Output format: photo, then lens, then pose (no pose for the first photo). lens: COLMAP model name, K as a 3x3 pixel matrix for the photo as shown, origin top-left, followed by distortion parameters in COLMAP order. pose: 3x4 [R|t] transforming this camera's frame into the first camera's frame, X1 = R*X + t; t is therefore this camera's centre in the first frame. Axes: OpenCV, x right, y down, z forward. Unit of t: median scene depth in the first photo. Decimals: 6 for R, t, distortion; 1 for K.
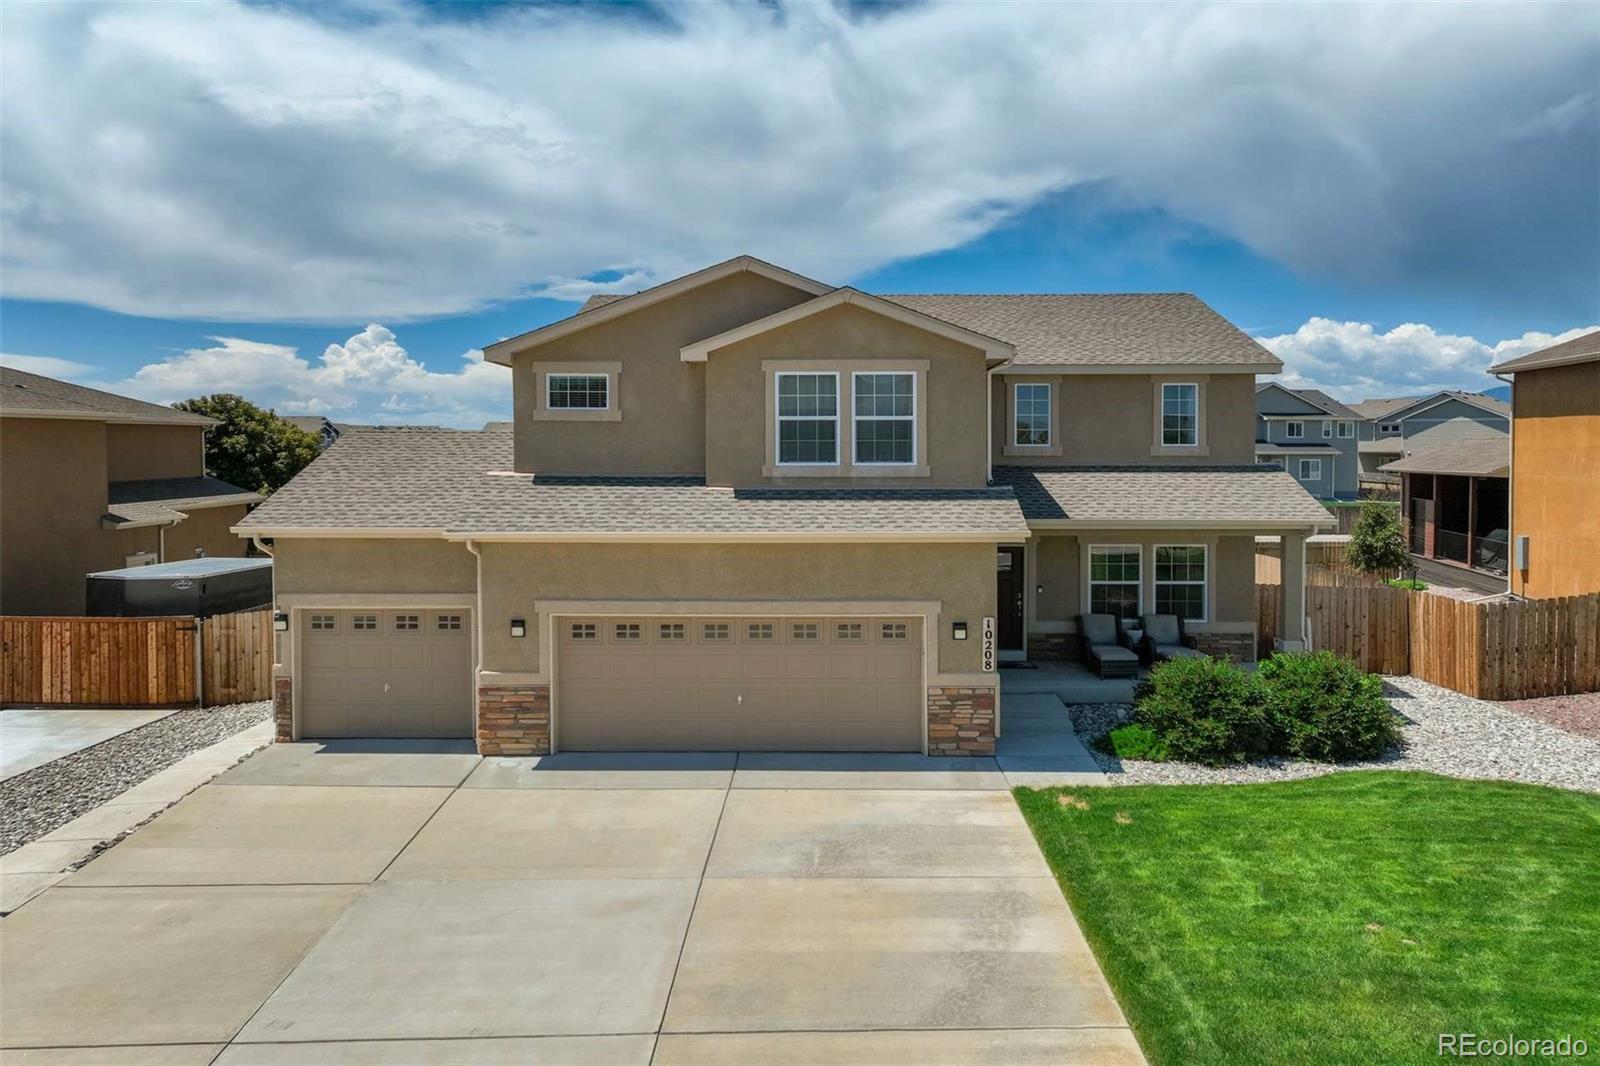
lens RADIAL K [[1122.7, 0, 818.5], [0, 1122.7, 456.3], [0, 0, 1]] dist [-0.006440, 0.013481]
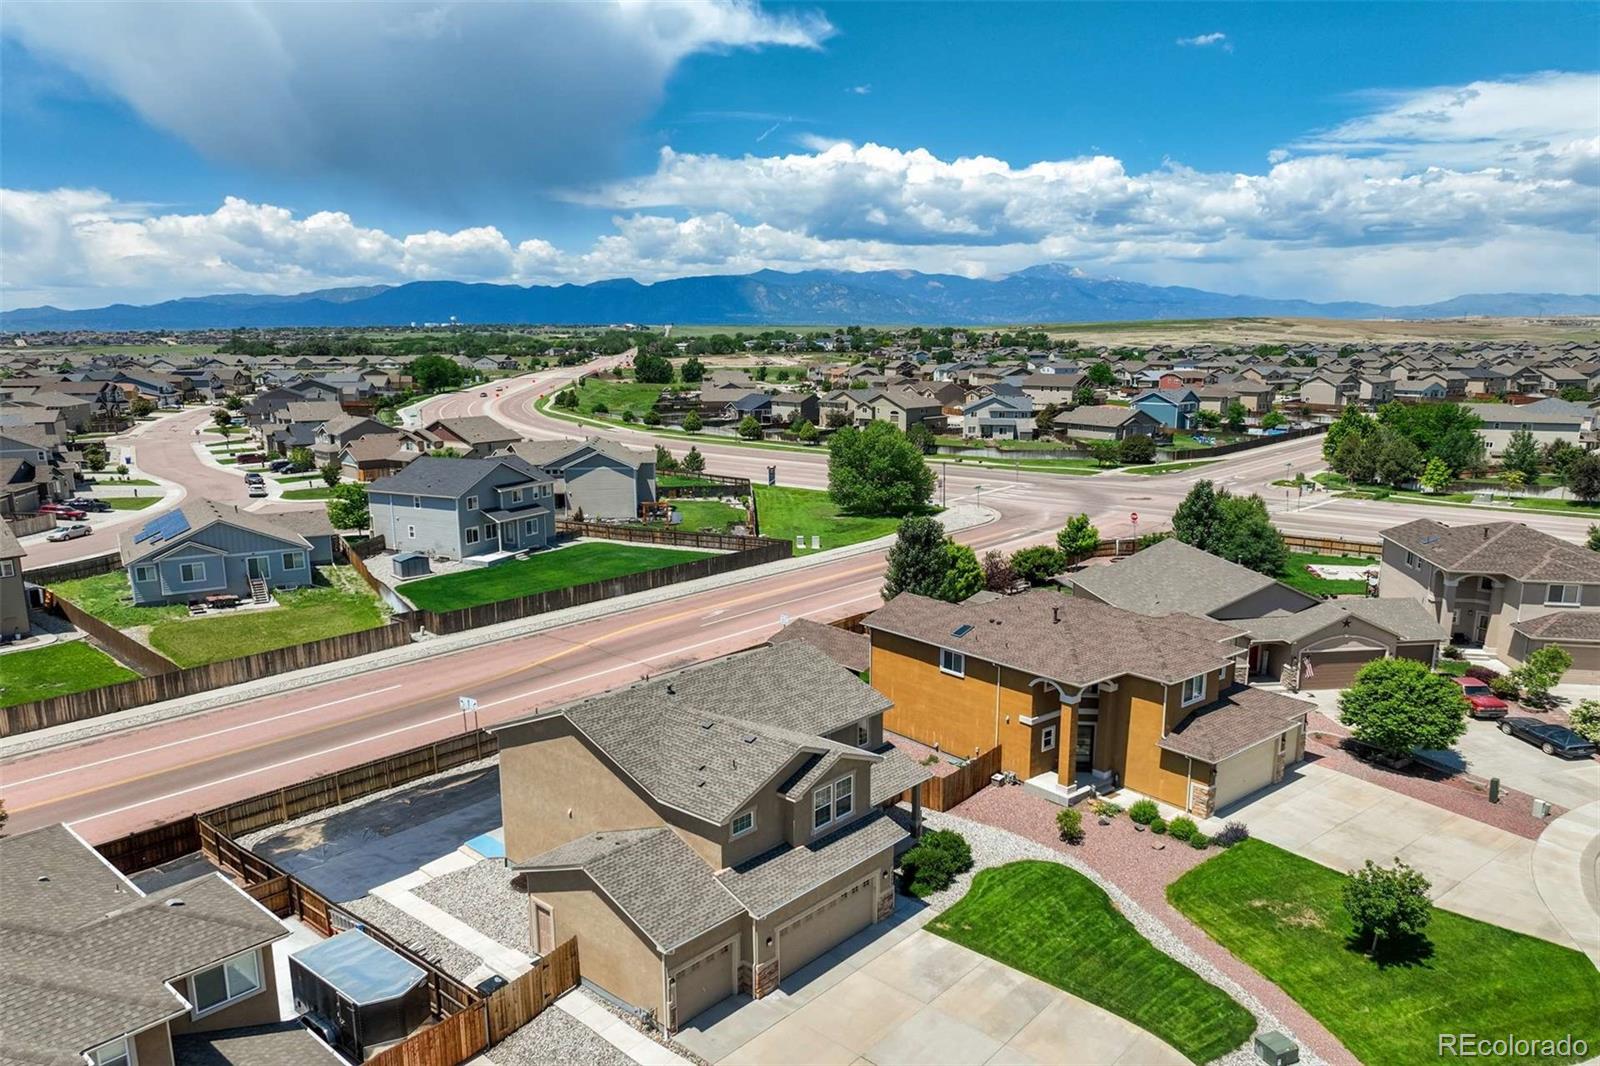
lens RADIAL K [[1122.7, 0, 802.0], [0, 1122.7, 545.5], [0, 0, 1]] dist [-0.006440, 0.013481]
pose [[0.643941, -0.139502, 0.752249, -1.744971], [0.006202, 0.984156, 0.177198, -0.995181], [-0.765050, -0.109440, 0.634603, -0.385146]]
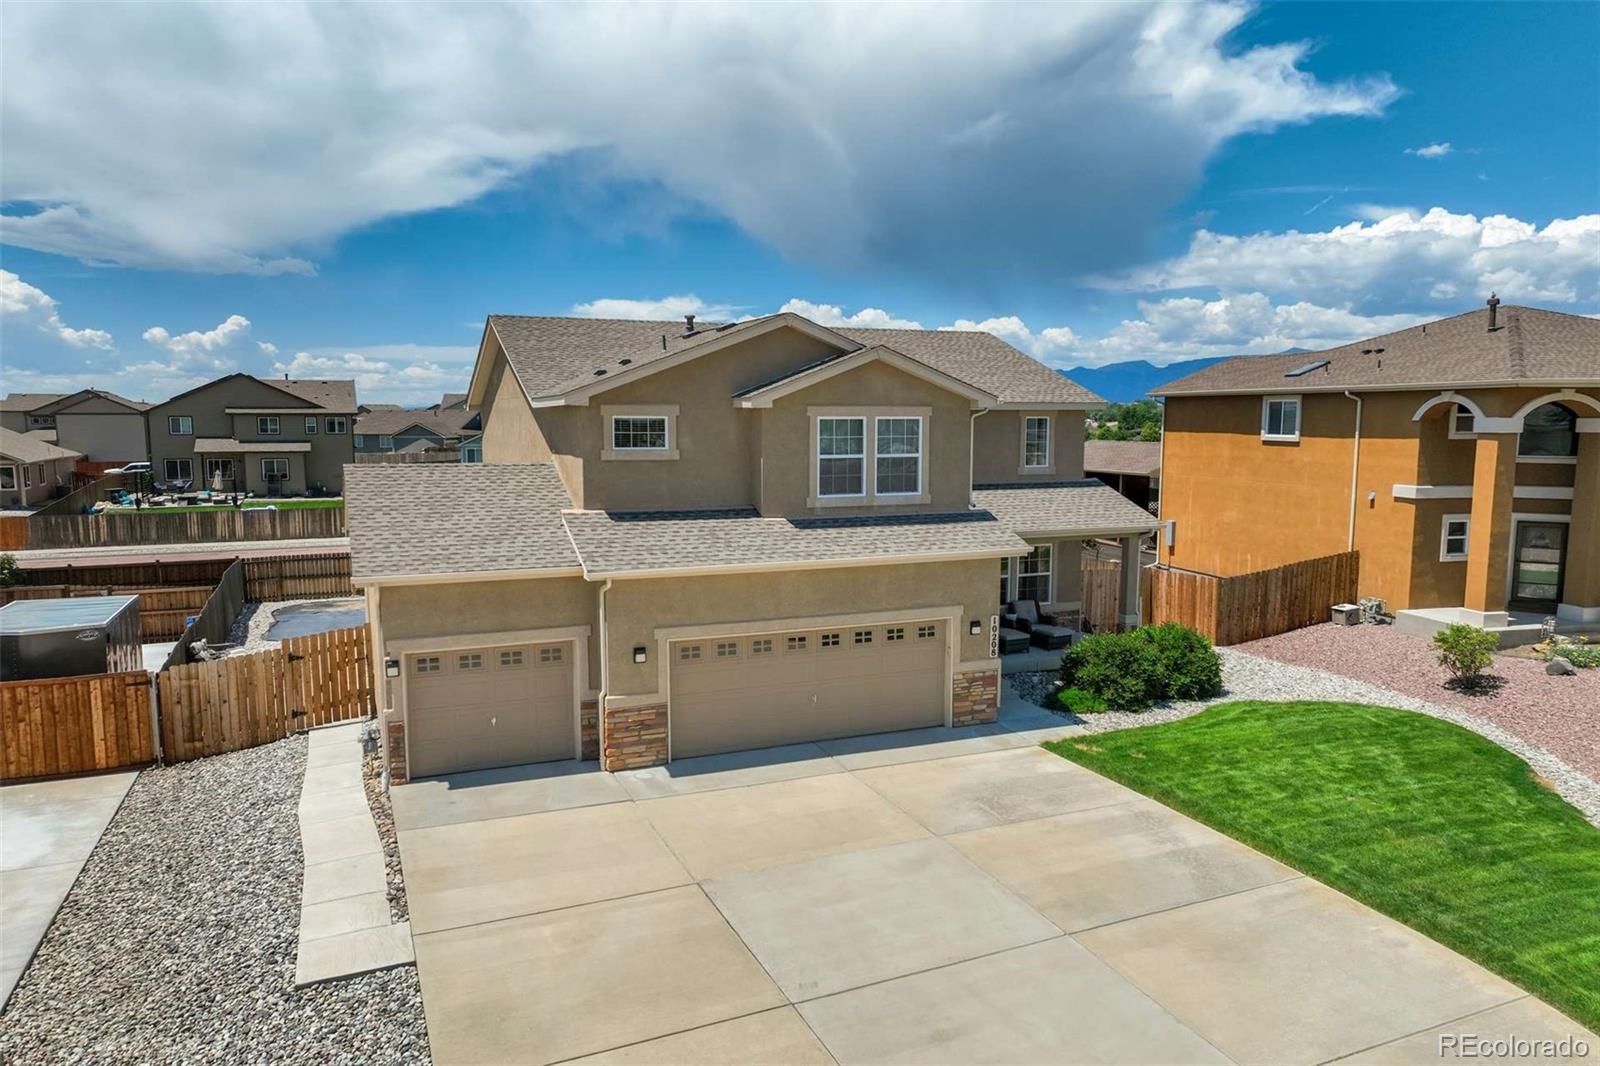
lens RADIAL K [[1122.7, 0, 809.6], [0, 1122.7, 549.4], [0, 0, 1]] dist [-0.006440, 0.013481]
pose [[0.908238, -0.044516, 0.416080, -0.542908], [-0.000450, 0.994221, 0.107354, -0.064802], [-0.418454, -0.097690, 0.902969, -0.050334]]
